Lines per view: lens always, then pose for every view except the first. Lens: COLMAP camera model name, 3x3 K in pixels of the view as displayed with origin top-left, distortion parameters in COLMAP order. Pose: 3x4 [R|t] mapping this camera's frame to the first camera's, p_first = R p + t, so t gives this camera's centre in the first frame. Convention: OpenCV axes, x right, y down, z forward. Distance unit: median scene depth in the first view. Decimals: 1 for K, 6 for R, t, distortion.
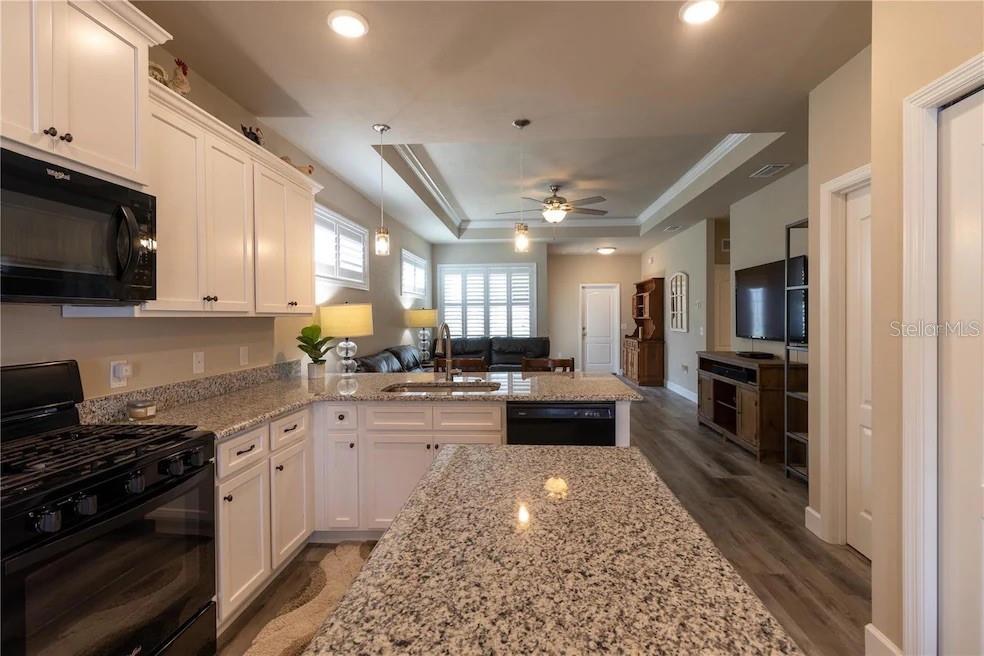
lens RADIAL K [[451.0, 0, 500.1], [0, 451.0, 320.4], [0, 0, 1]] dist [-0.004148, 0.001417]
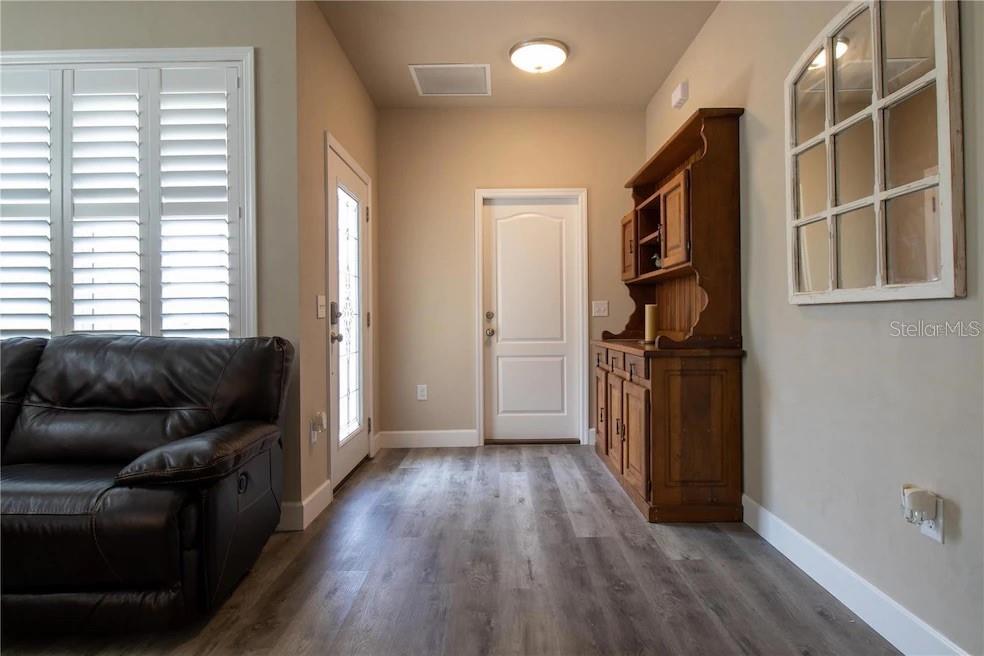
lens RADIAL K [[530.1, 0, 494.4], [0, 530.1, 320.9], [0, 0, 1]] dist [0.002594, -0.009210]
pose [[0.998774, -0.002653, 0.049436, 0.381583], [0.003073, 0.999960, -0.008408, 0.058061], [-0.049412, 0.008550, 0.998742, 1.309803]]
